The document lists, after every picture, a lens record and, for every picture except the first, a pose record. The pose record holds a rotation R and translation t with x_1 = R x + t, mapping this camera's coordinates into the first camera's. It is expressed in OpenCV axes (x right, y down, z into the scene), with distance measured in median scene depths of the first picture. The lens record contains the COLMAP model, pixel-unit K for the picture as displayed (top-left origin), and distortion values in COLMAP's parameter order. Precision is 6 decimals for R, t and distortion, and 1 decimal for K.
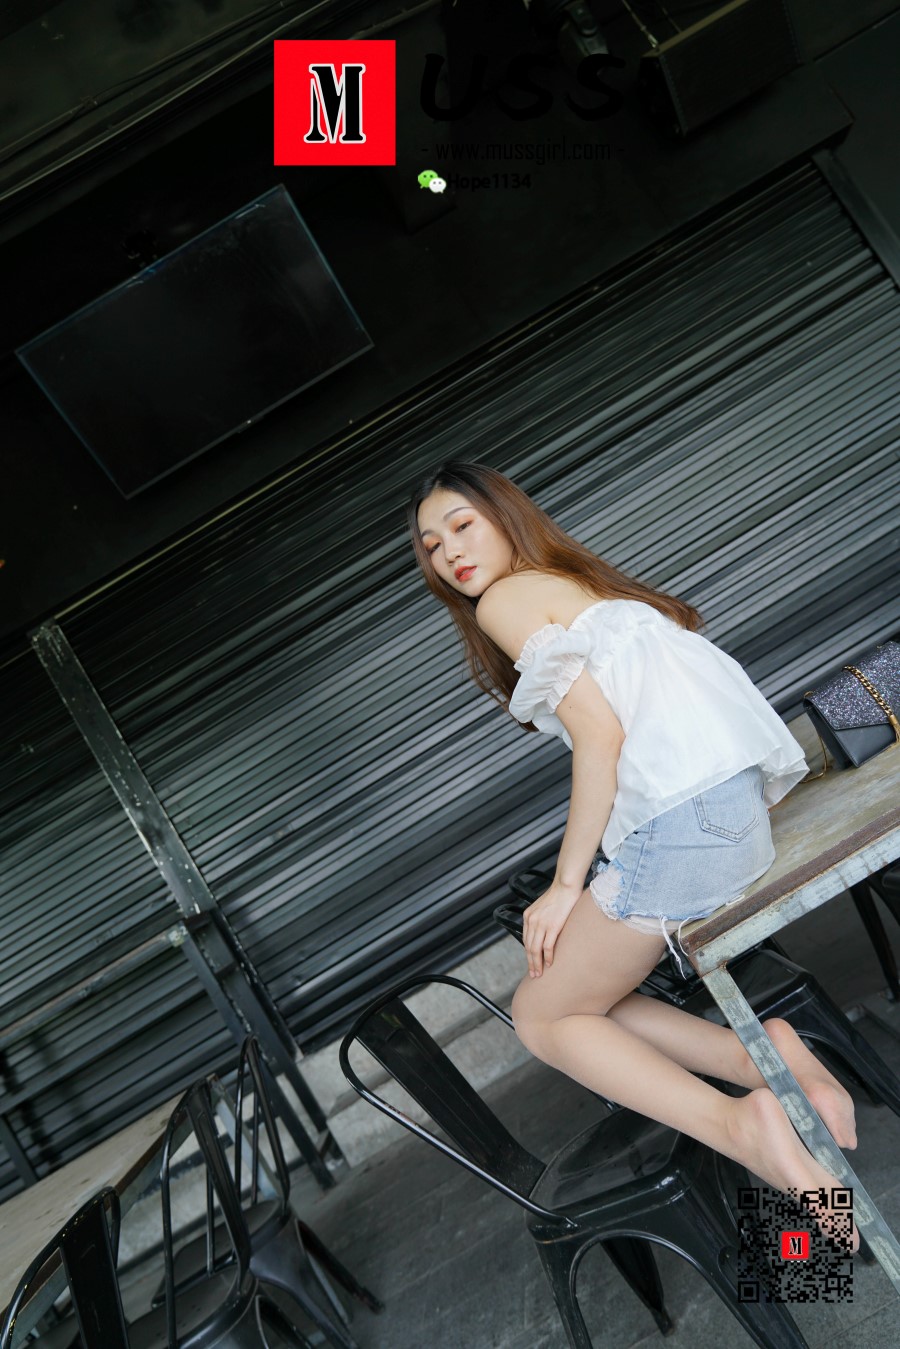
lens RADIAL K [[1086.3, 0, 450.0], [0, 1086.3, 674.5], [0, 0, 1]] dist [-0.001350, 0.005151]
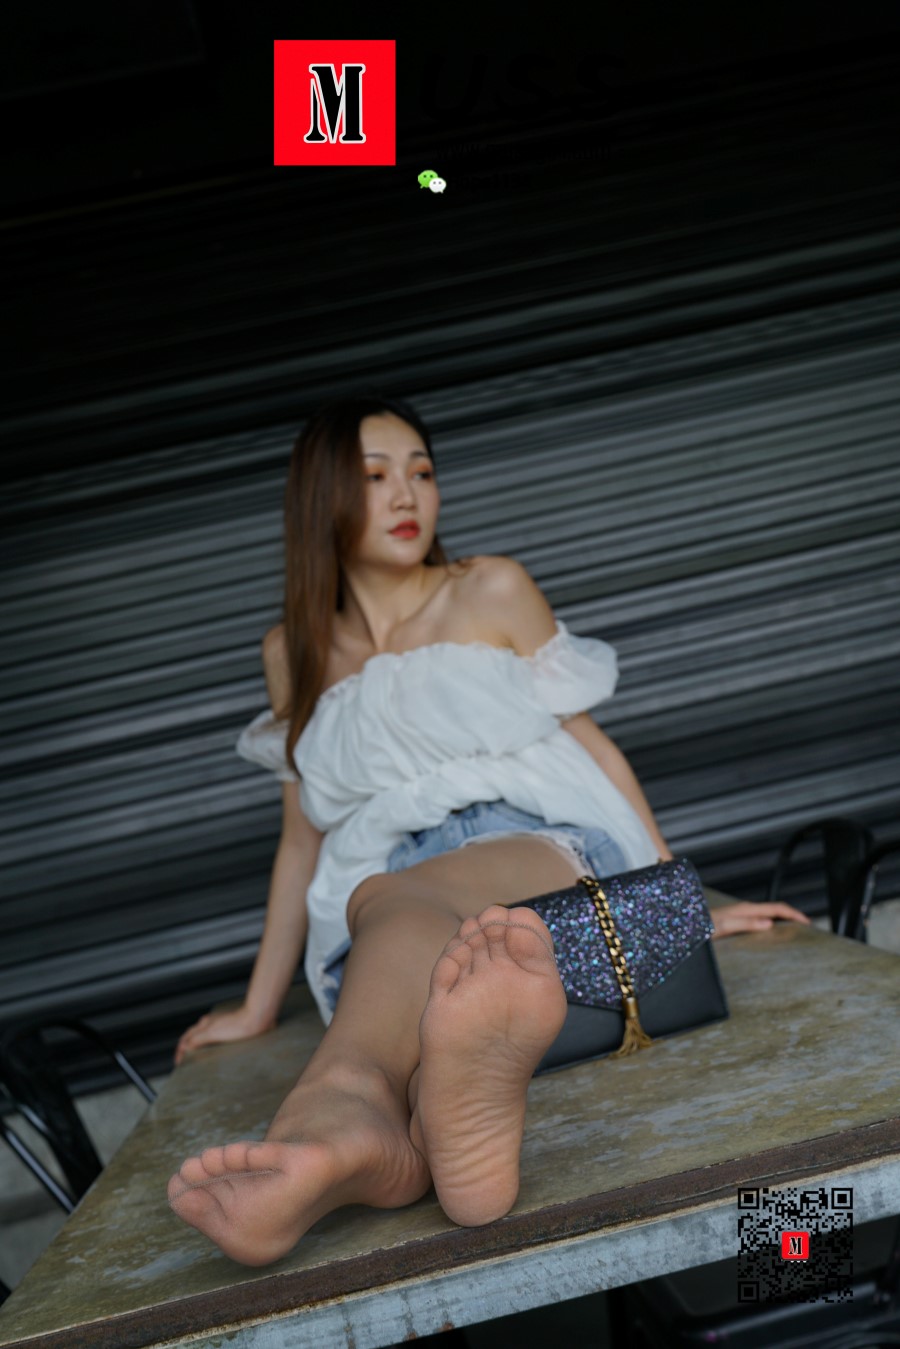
lens RADIAL K [[1656.4, 0, 450.0], [0, 1656.4, 674.5], [0, 0, 1]] dist [0.016874, -0.030695]
pose [[0.943745, 0.319273, 0.086080, 0.087528], [-0.319808, 0.947450, -0.007881, -0.027987], [-0.084073, -0.020091, 0.996257, 0.106400]]
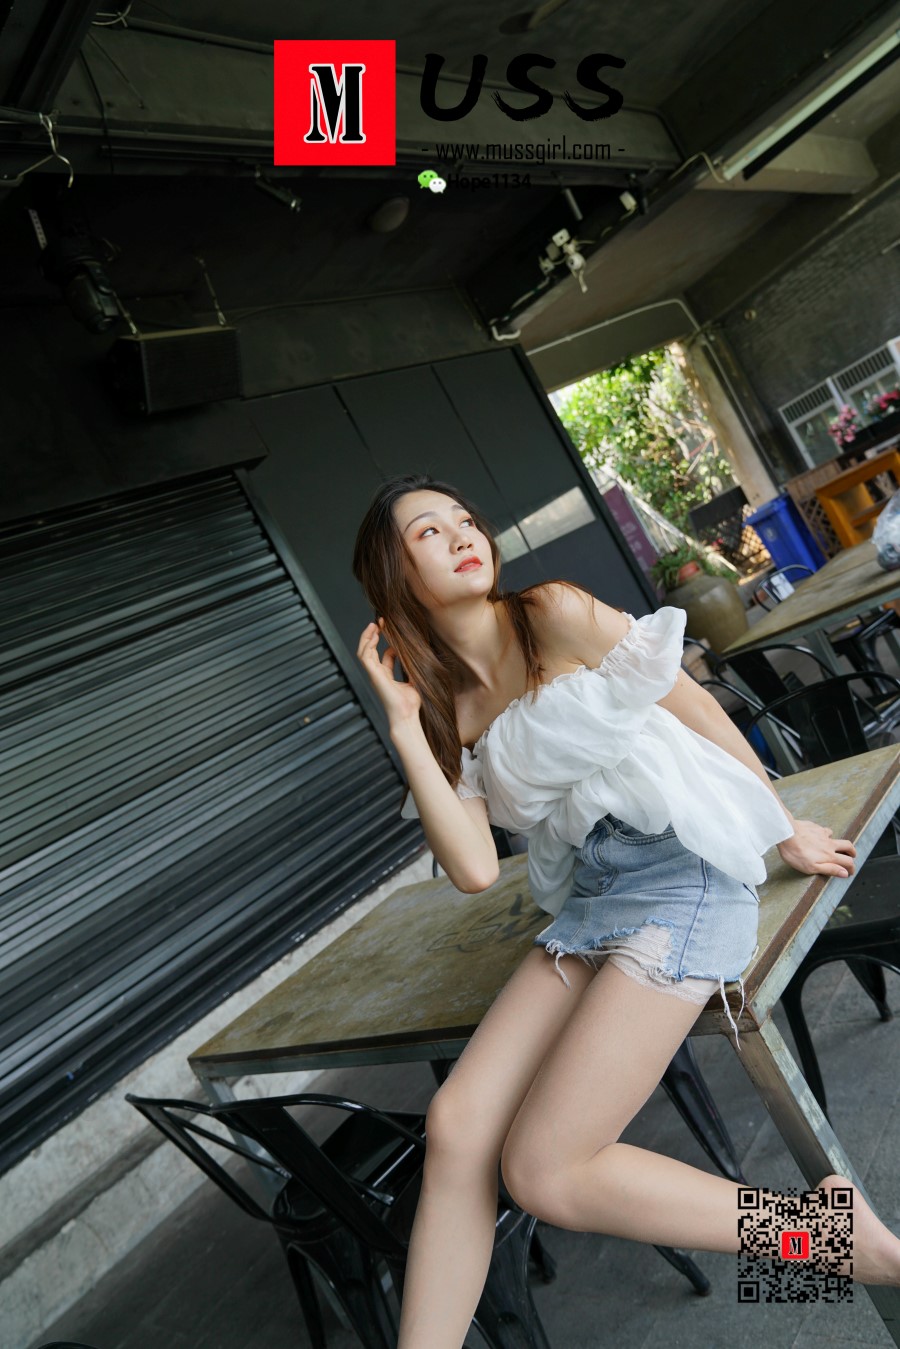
lens RADIAL K [[997.6, 0, 455.8], [0, 997.6, 670.9], [0, 0, 1]] dist [-0.007351, 0.010122]
pose [[0.725612, 0.173747, 0.665807, -0.205794], [0.048082, 0.952429, -0.300943, 0.079587], [-0.686422, 0.250381, 0.682740, 0.176631]]
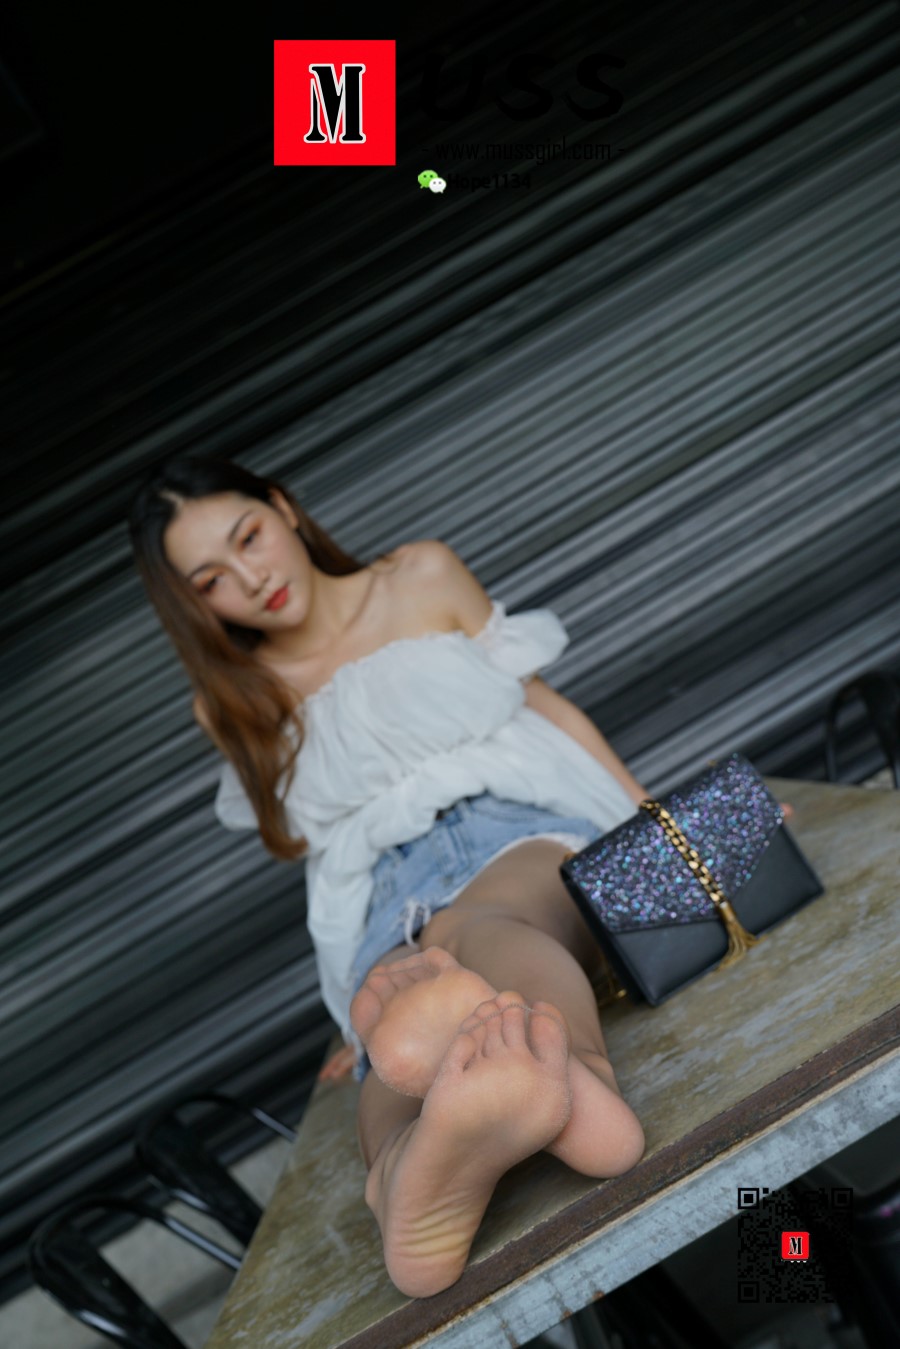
lens RADIAL K [[1657.1, 0, 444.7], [0, 1657.1, 676.9], [0, 0, 1]] dist [0.017312, -0.023861]
pose [[0.998130, 0.013927, 0.059519, 0.100143], [-0.014987, 0.999736, 0.017407, -0.034337], [-0.059261, -0.018266, 0.998075, 0.105154]]
